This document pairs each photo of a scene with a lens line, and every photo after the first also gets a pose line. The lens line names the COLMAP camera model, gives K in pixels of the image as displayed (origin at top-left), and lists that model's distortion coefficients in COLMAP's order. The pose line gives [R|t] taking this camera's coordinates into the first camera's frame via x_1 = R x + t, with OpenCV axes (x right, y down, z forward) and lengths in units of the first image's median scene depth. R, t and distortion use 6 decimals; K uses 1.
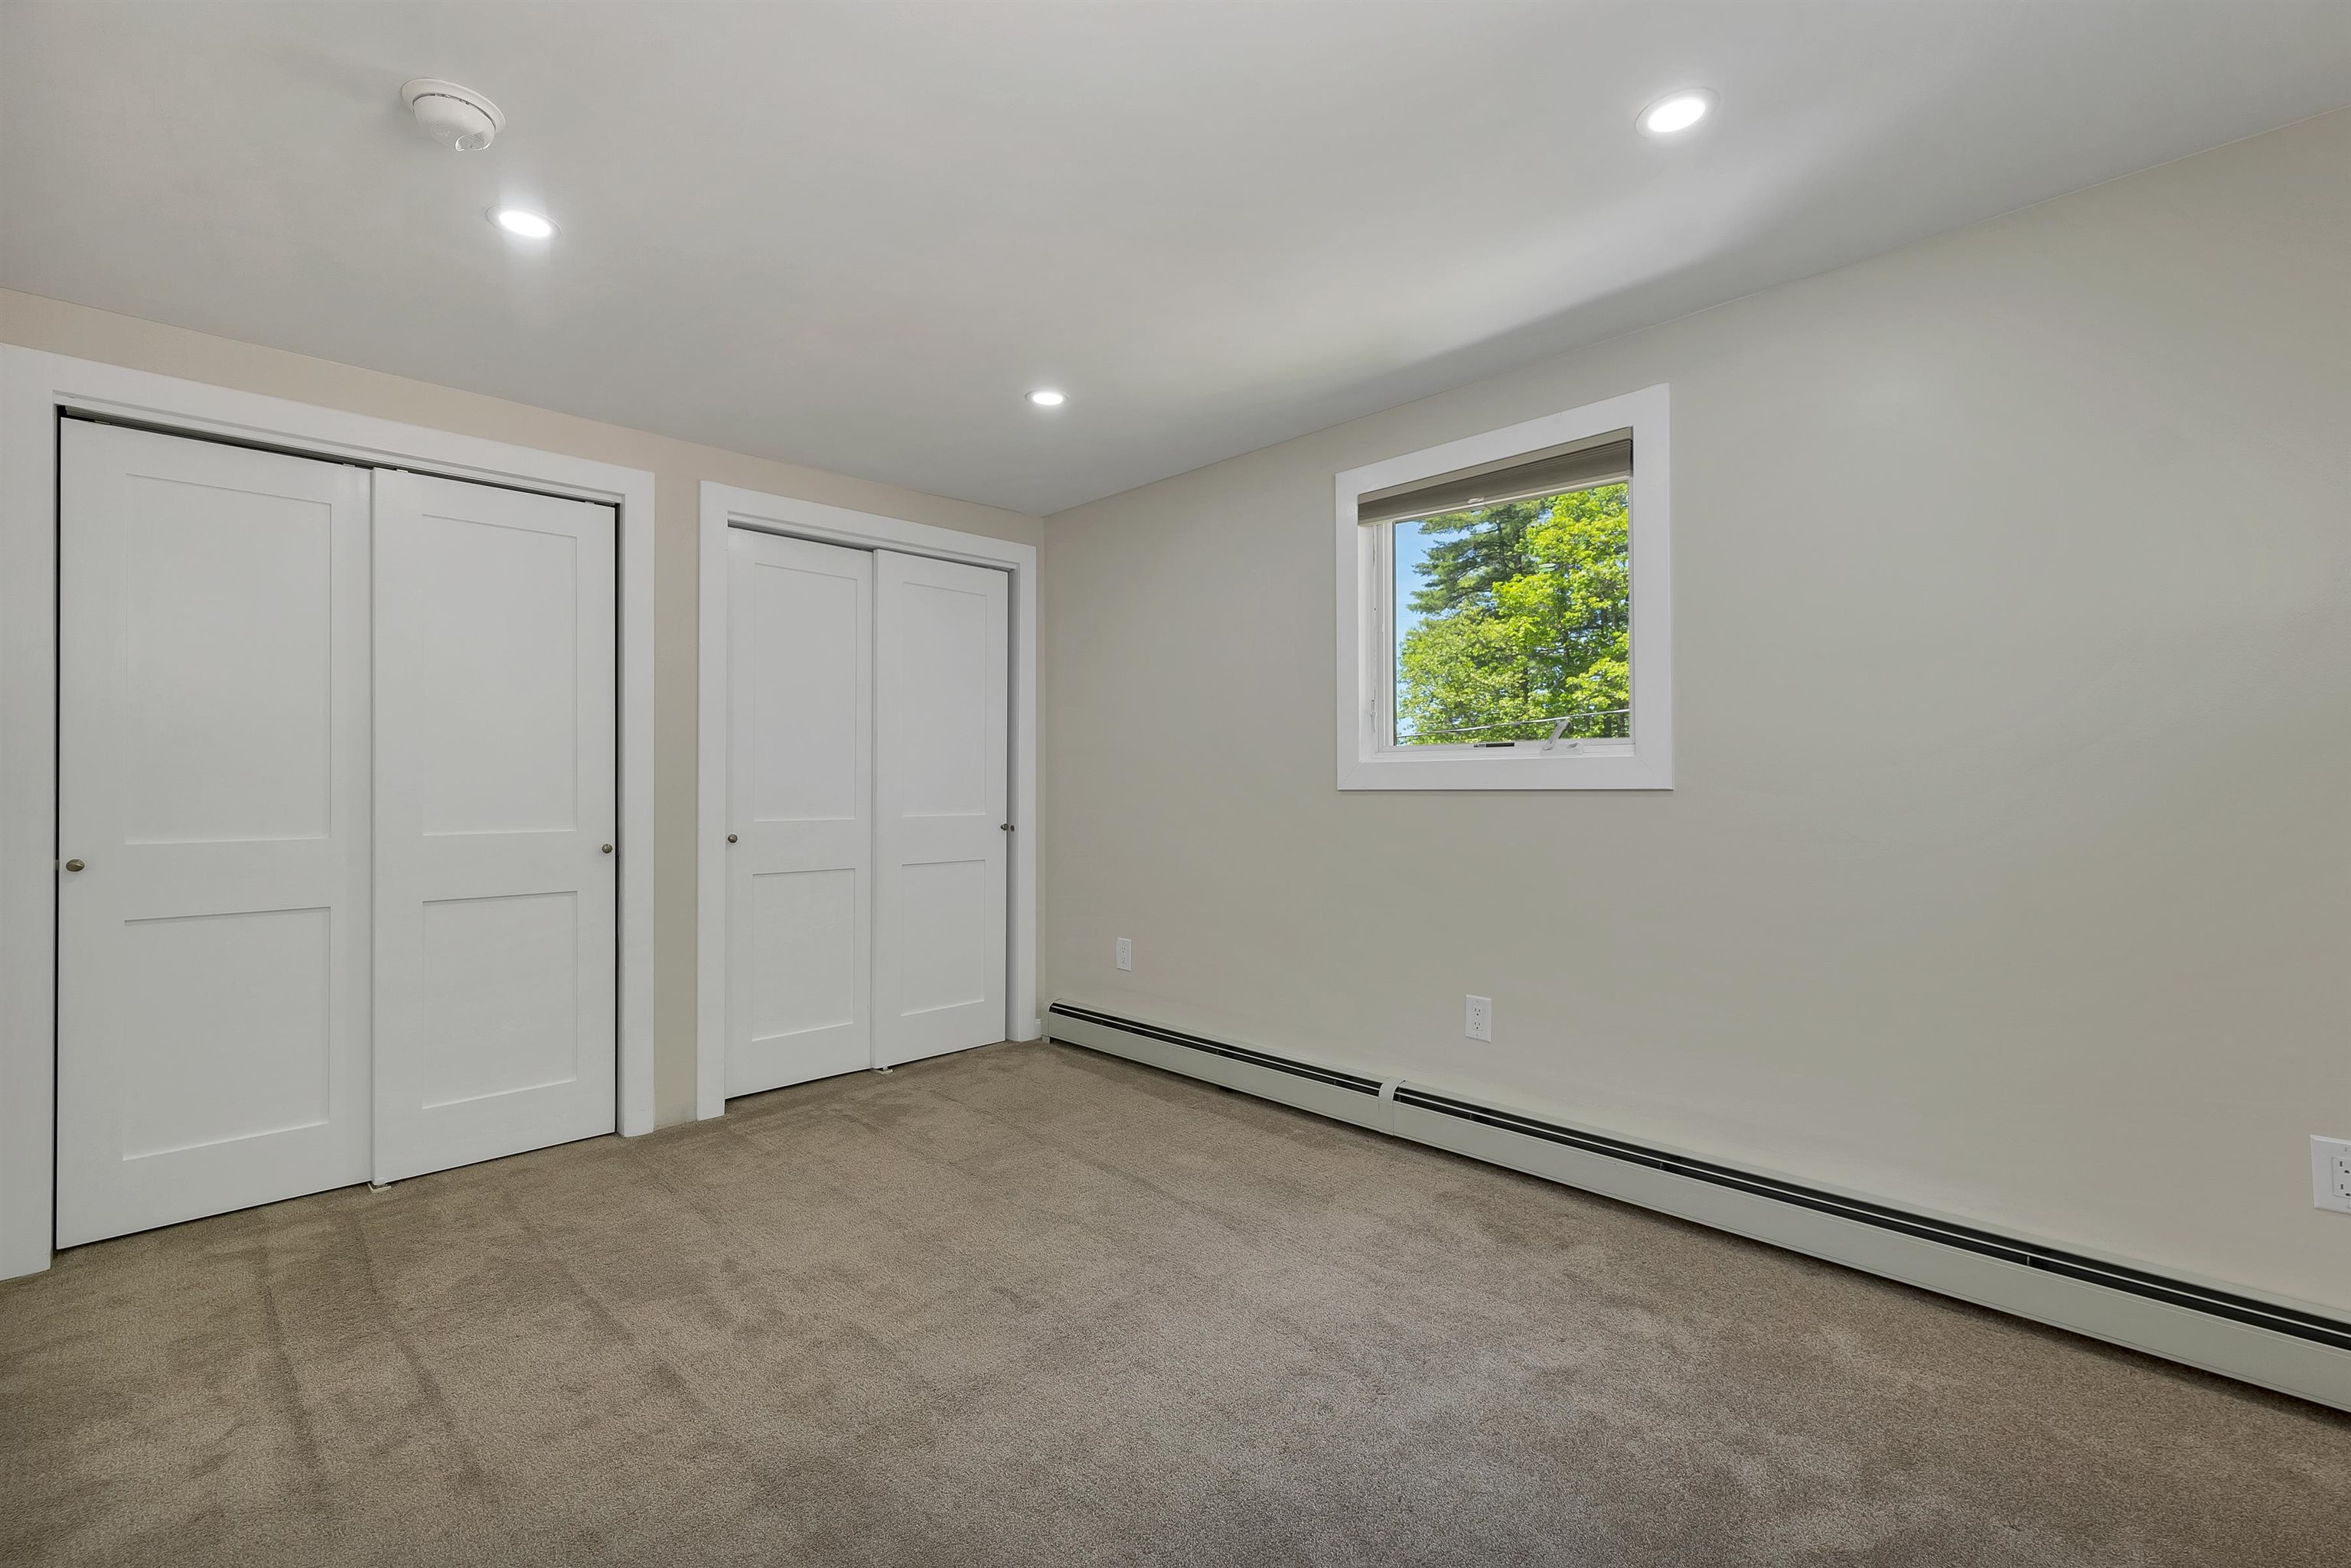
lens RADIAL K [[985.3, 0, 1174.4], [0, 985.3, 775.5], [0, 0, 1]] dist [0.003631, 0.000424]
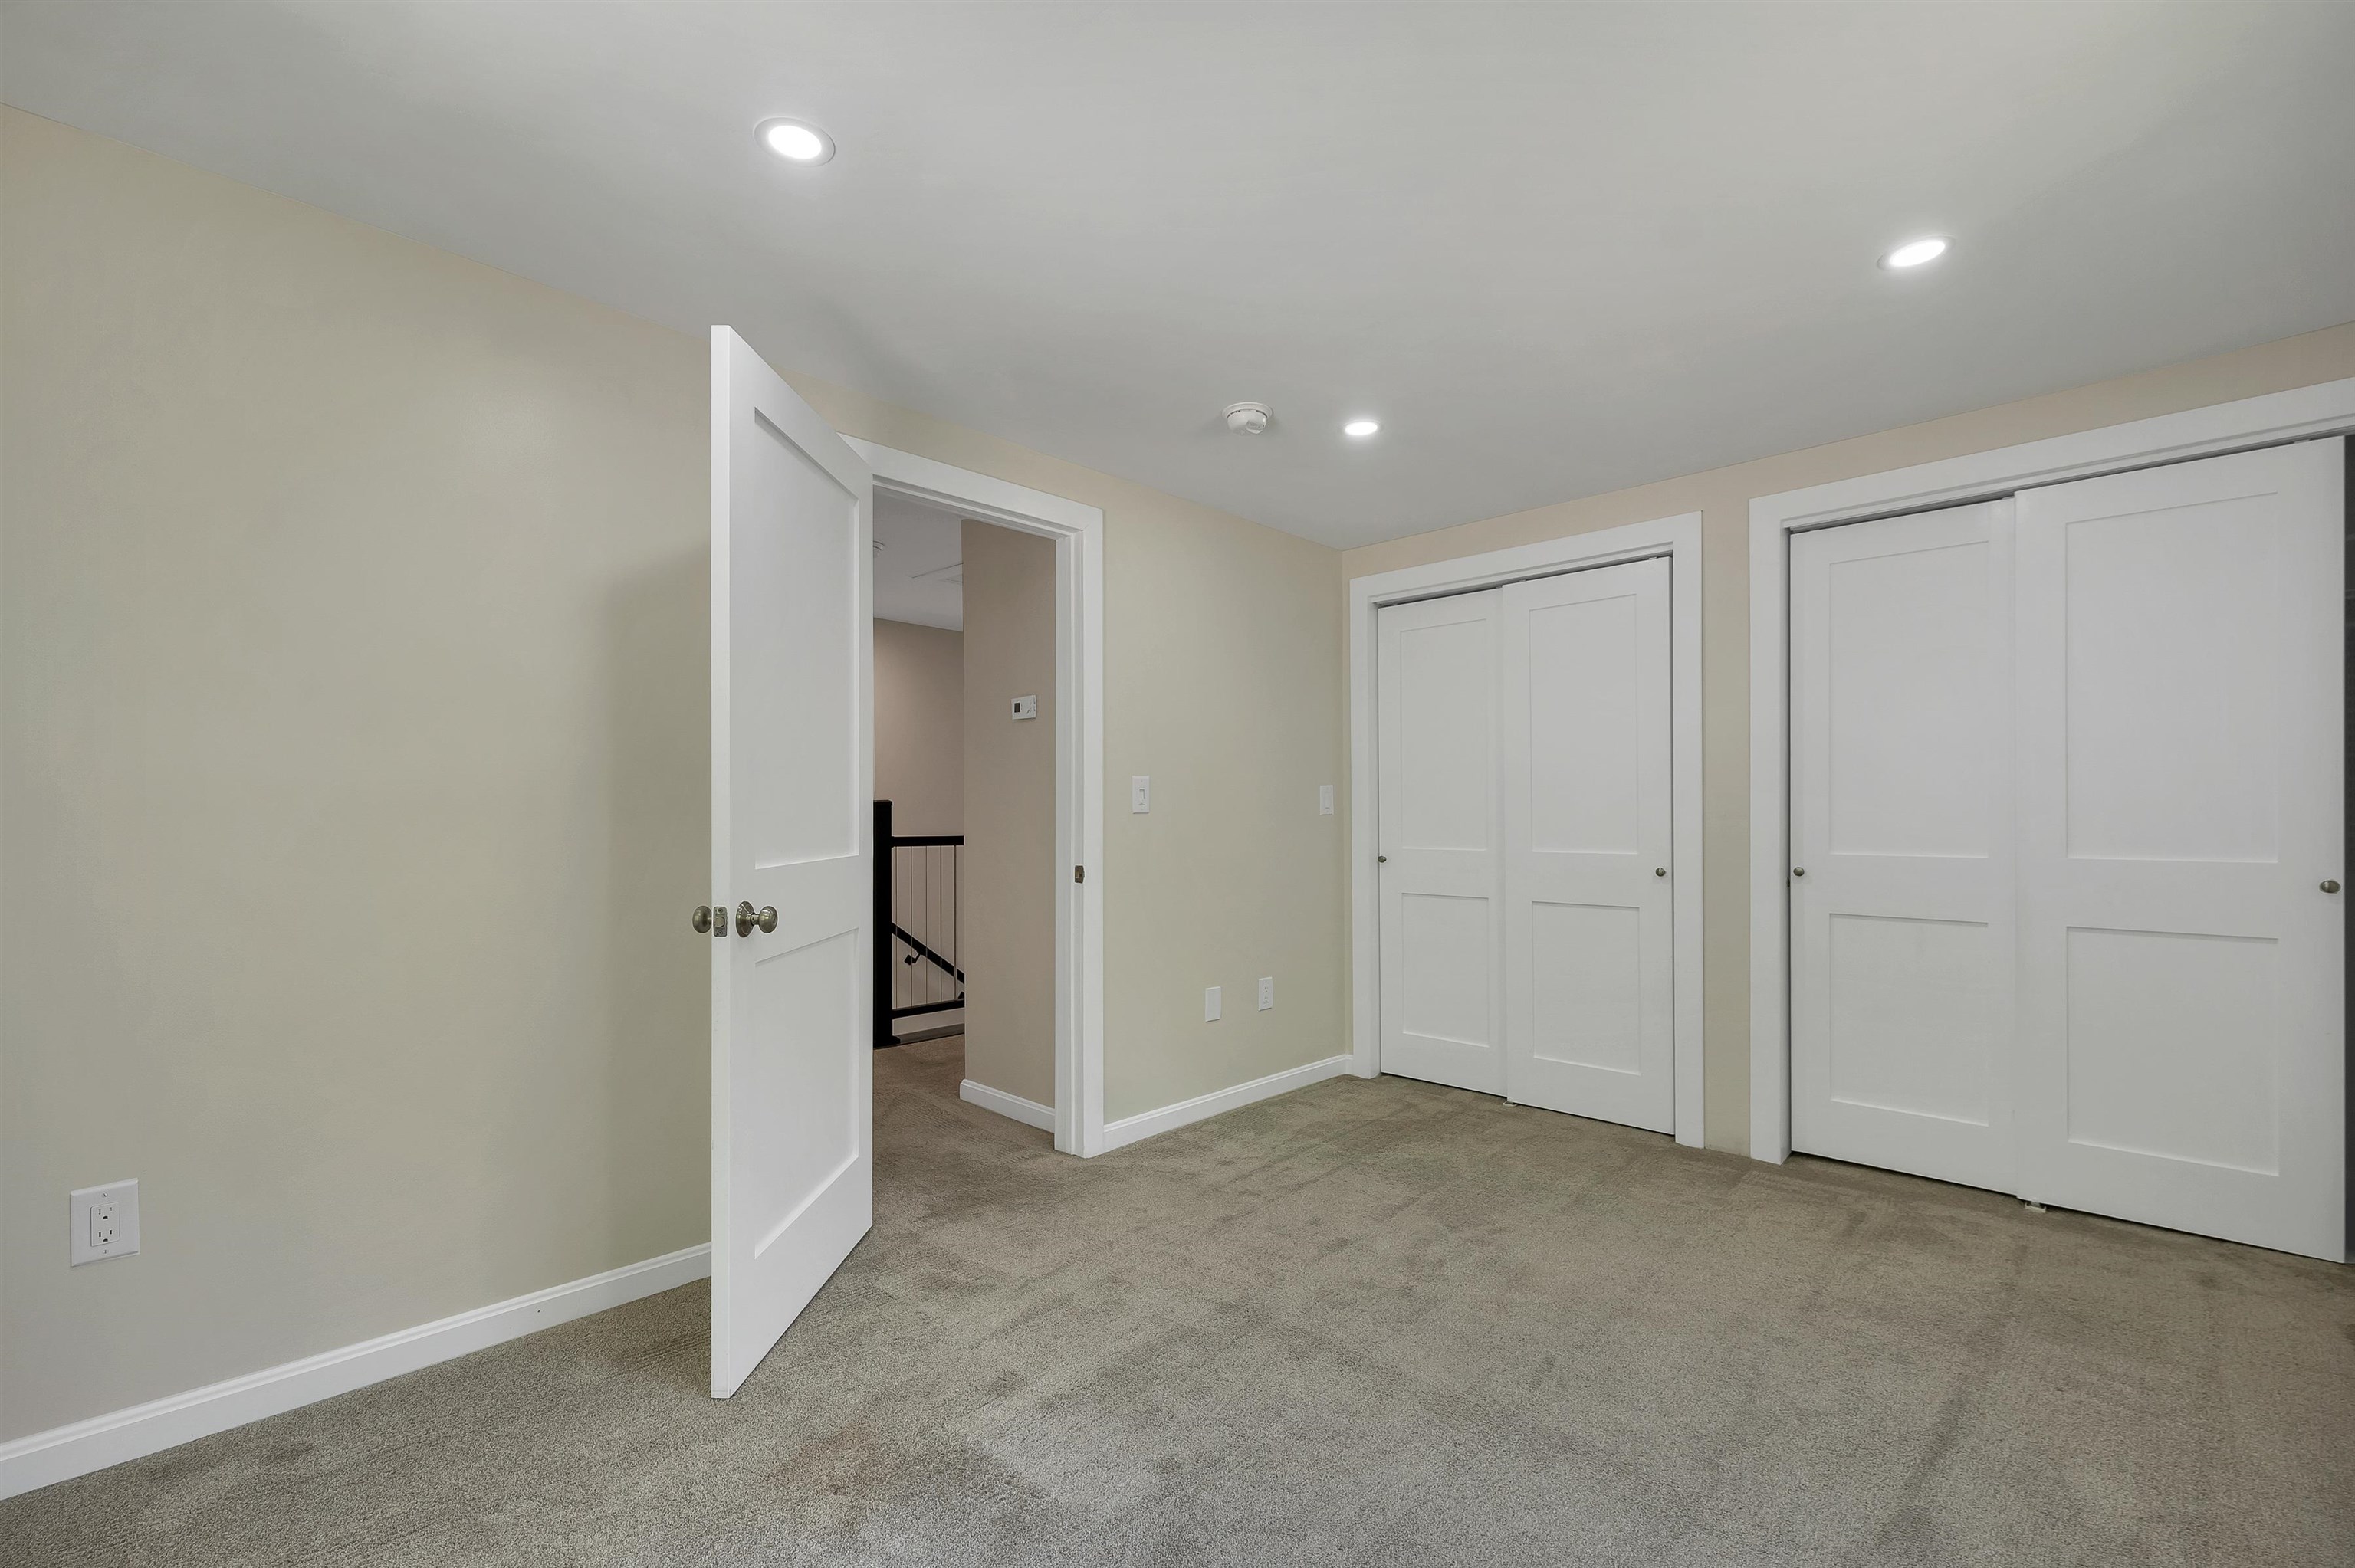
lens RADIAL K [[986.9, 0, 1169.9], [0, 986.9, 824.2], [0, 0, 1]] dist [0.003631, 0.000424]
pose [[0.067489, 0.017229, -0.997571, 0.506100], [0.009295, 0.999797, 0.017896, -0.003915], [0.997677, -0.010480, 0.067316, 0.409022]]
